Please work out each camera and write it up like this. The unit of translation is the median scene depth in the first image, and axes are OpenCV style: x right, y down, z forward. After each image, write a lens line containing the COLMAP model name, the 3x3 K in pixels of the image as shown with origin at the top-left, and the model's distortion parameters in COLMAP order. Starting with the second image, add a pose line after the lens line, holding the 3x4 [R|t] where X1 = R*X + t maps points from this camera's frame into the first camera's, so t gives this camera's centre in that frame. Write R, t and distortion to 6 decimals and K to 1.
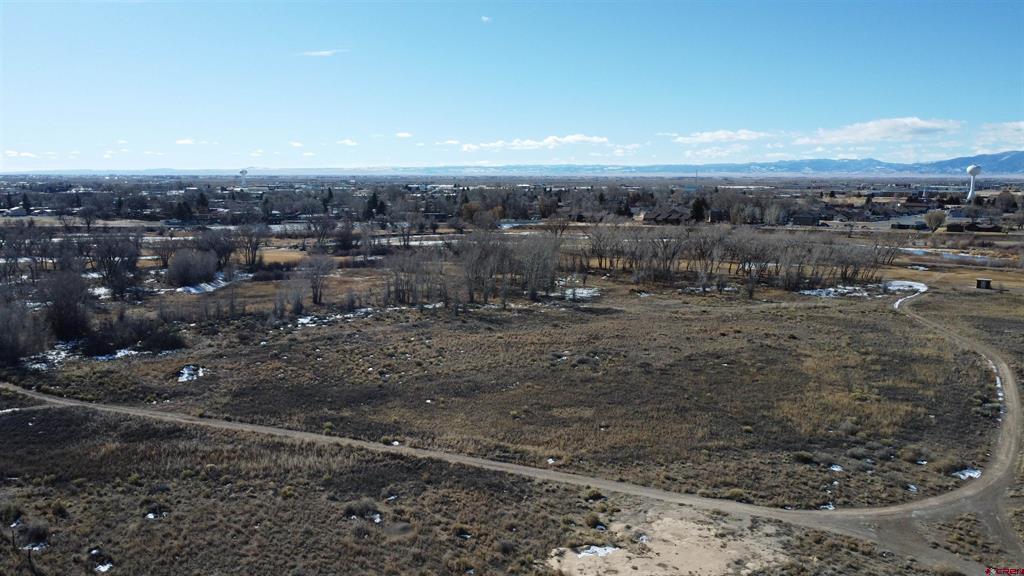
lens RADIAL K [[711.5, 0, 512.3], [0, 711.5, 292.7], [0, 0, 1]] dist [-0.008156, -0.000990]
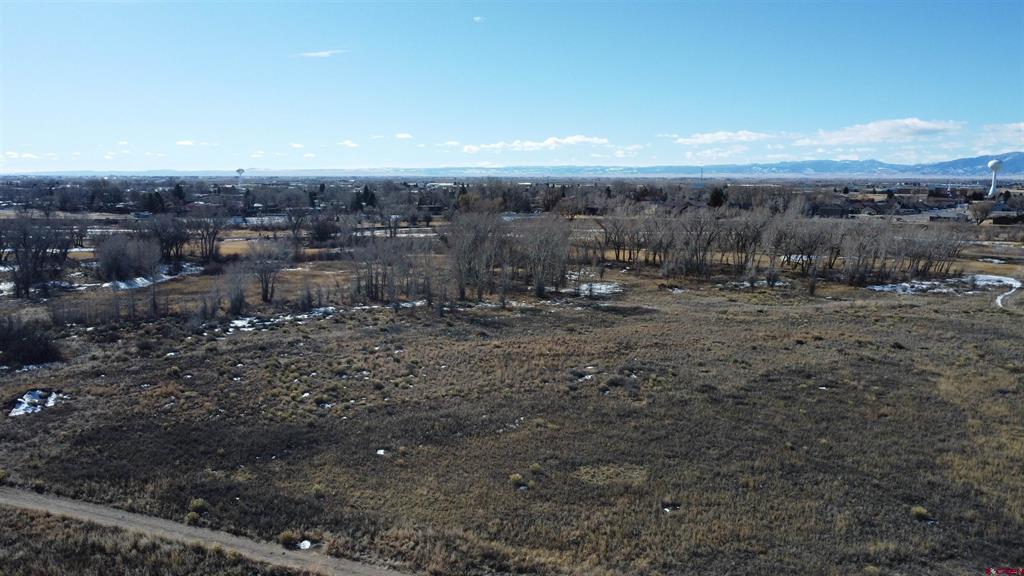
lens RADIAL K [[711.5, 0, 510.6], [0, 711.5, 285.1], [0, 0, 1]] dist [-0.008156, -0.000990]
pose [[0.999994, 0.000132, -0.003566, -0.000266], [-0.000177, 0.999921, -0.012606, 0.006542], [0.003564, 0.012607, 0.999914, 0.195486]]
